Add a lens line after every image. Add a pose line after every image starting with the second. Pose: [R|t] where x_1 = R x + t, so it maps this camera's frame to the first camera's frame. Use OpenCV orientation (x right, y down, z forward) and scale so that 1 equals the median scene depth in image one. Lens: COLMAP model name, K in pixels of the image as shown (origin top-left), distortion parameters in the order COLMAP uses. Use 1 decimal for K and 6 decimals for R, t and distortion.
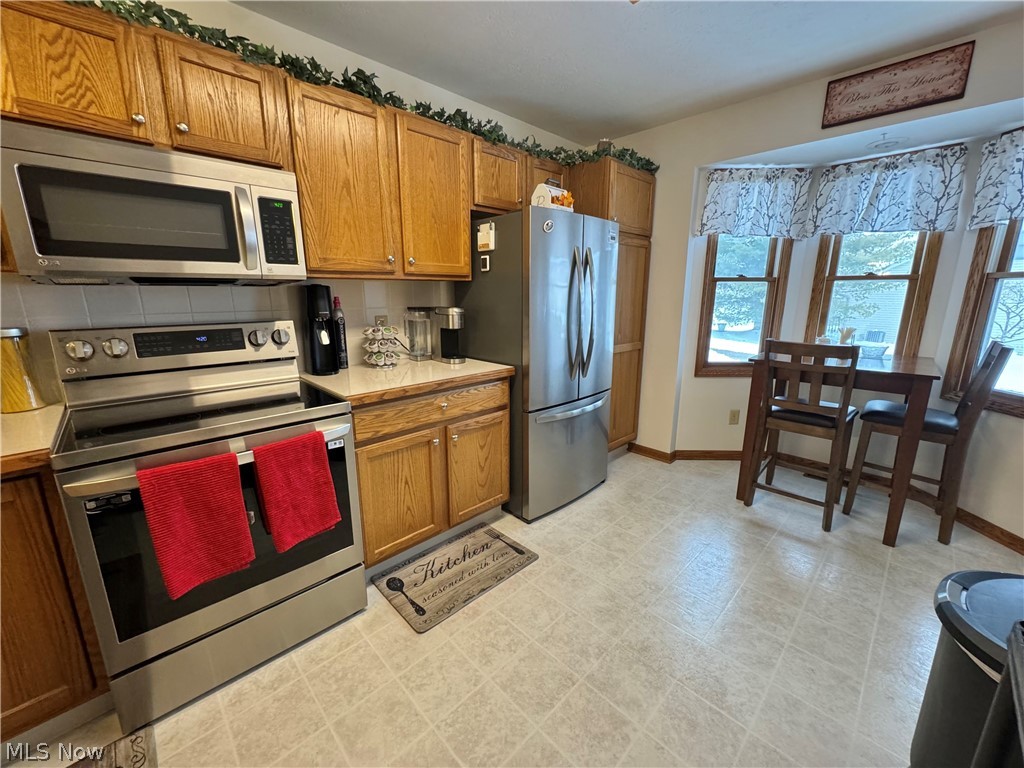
lens RADIAL K [[408.5, 0, 512.4], [0, 408.5, 384.1], [0, 0, 1]] dist [-0.002908, 0.000058]
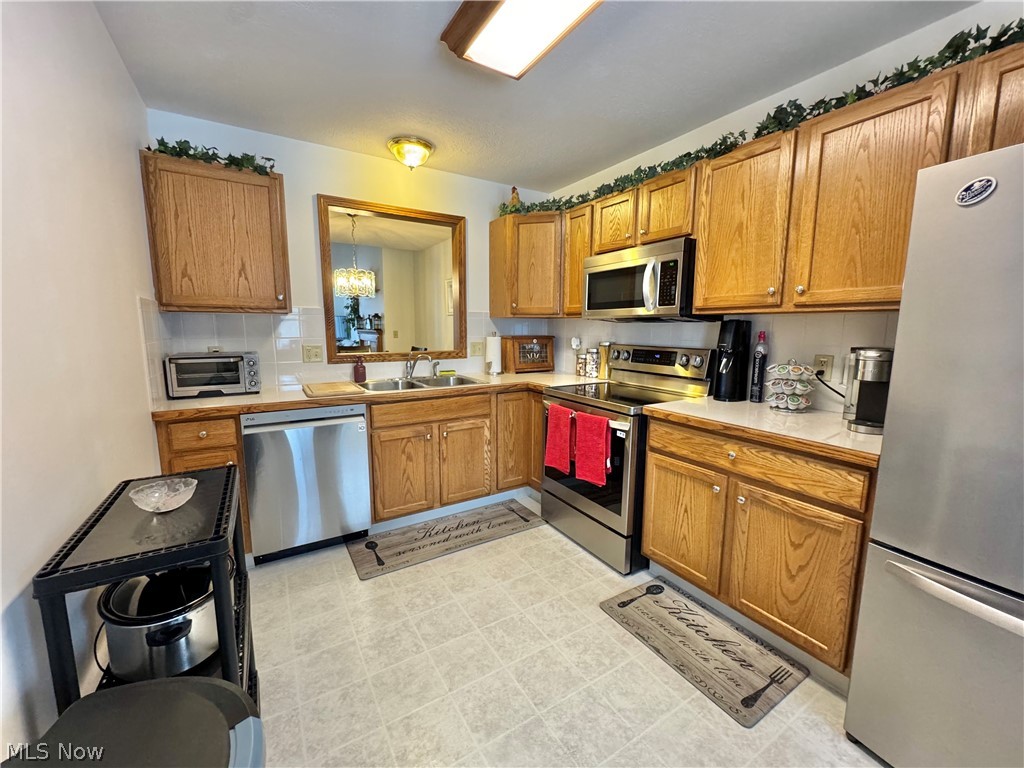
lens RADIAL K [[408.5, 0, 510.5], [0, 408.5, 383.9], [0, 0, 1]] dist [-0.002908, 0.000058]
pose [[-0.222431, 0.133203, -0.965806, 0.696281], [-0.221082, 0.957926, 0.183033, -0.134656], [0.949551, 0.254234, -0.183624, 0.620641]]
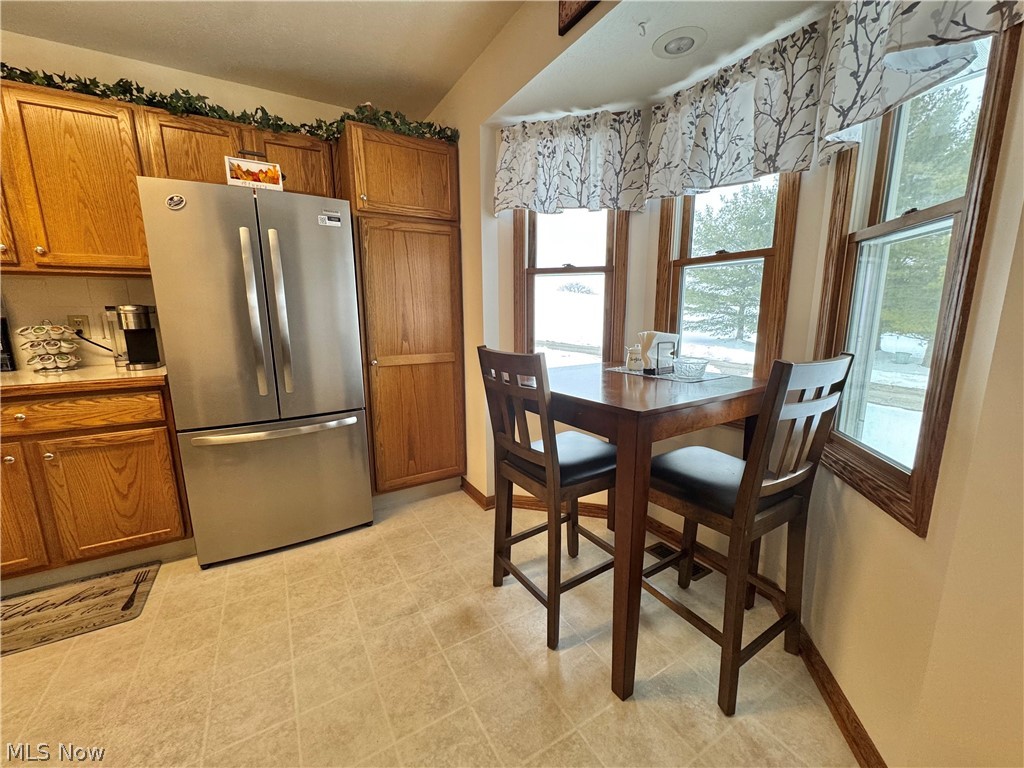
lens RADIAL K [[408.5, 0, 513.1], [0, 408.5, 385.1], [0, 0, 1]] dist [-0.002908, 0.000058]
pose [[0.972769, 0.034321, -0.229223, 0.925639], [-0.044127, 0.998311, -0.037790, -0.023339], [0.227539, 0.046876, 0.972640, 0.382462]]
